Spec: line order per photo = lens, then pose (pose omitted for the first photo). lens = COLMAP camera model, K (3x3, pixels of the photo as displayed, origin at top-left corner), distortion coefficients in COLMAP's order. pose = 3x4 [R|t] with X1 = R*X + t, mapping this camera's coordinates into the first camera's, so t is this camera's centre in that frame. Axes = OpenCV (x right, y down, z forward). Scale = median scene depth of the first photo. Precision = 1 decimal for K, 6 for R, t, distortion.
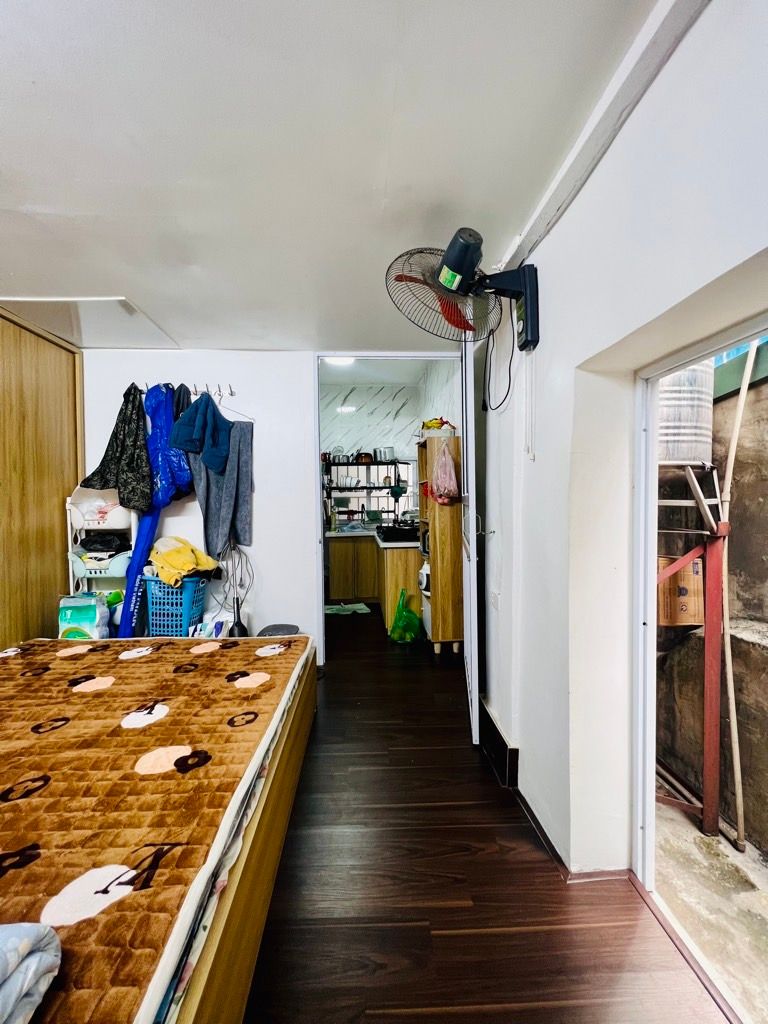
lens RADIAL K [[408.2, 0, 382.6], [0, 408.2, 512.0], [0, 0, 1]] dist [0.000603, 0.000375]
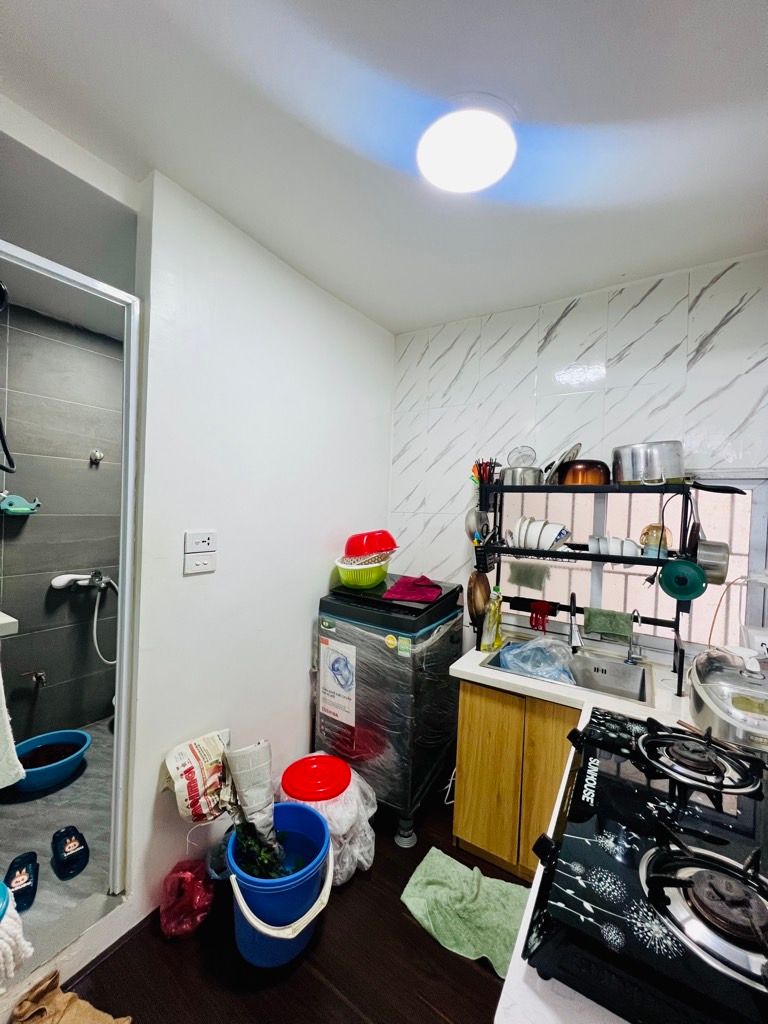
lens RADIAL K [[408.2, 0, 382.6], [0, 408.2, 512.0], [0, 0, 1]] dist [0.000603, 0.000375]
pose [[0.802349, 0.050534, -0.594712, 0.063409], [-0.068214, 0.997644, -0.007258, -0.161725], [0.592945, 0.046391, 0.803906, 1.161055]]
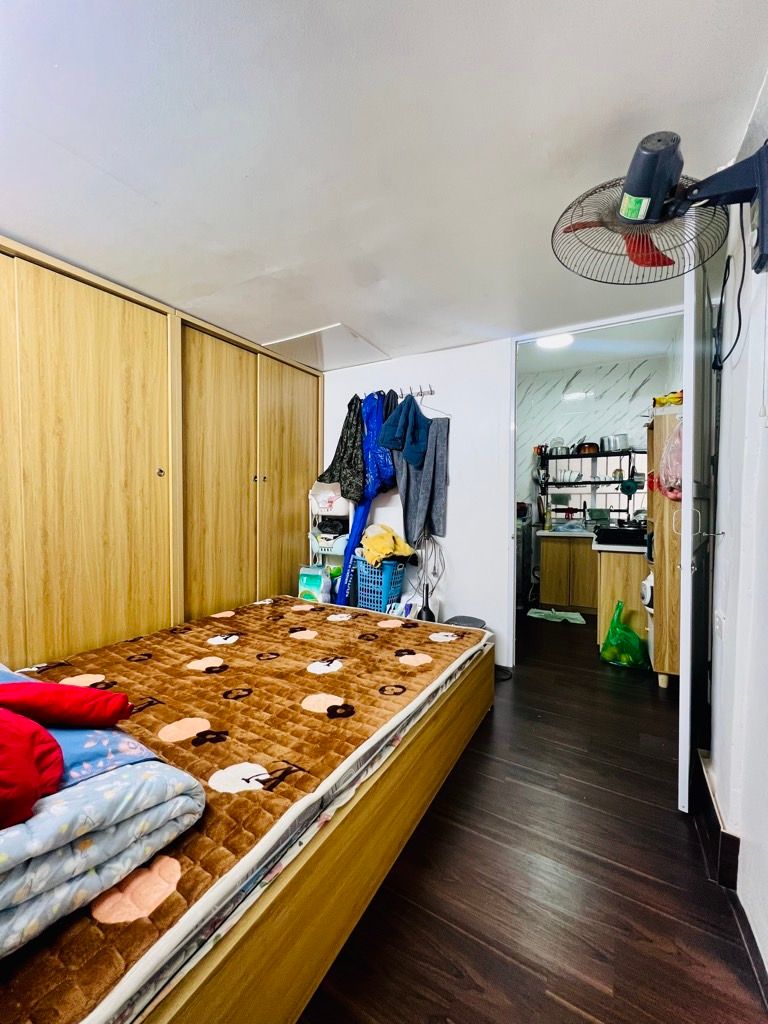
lens RADIAL K [[408.2, 0, 382.6], [0, 408.2, 512.0], [0, 0, 1]] dist [0.000603, 0.000375]
pose [[0.843226, 0.028839, -0.536785, 0.114451], [-0.028260, 0.999557, 0.009309, 0.015994], [0.536816, 0.007320, 0.843668, 0.041518]]
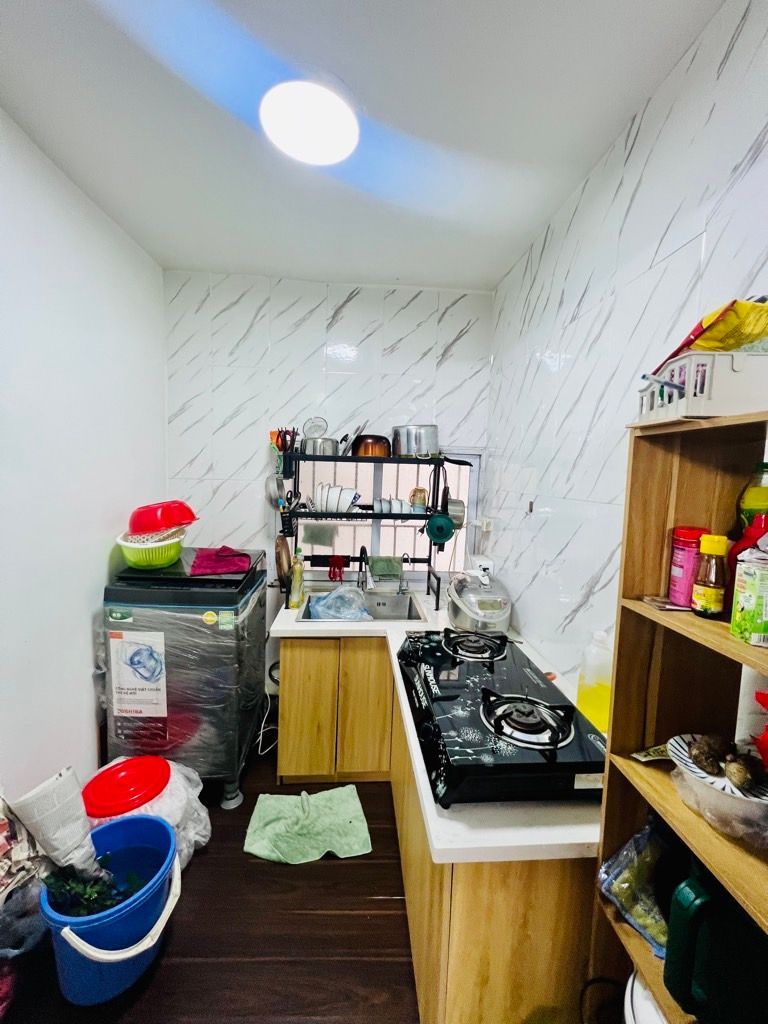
lens RADIAL K [[408.2, 0, 382.6], [0, 408.2, 512.0], [0, 0, 1]] dist [0.000603, 0.000375]
pose [[0.998799, 0.048713, 0.005318, -0.062596], [-0.048943, 0.997033, 0.059409, -0.173706], [-0.002409, -0.059598, 0.998220, 1.080753]]
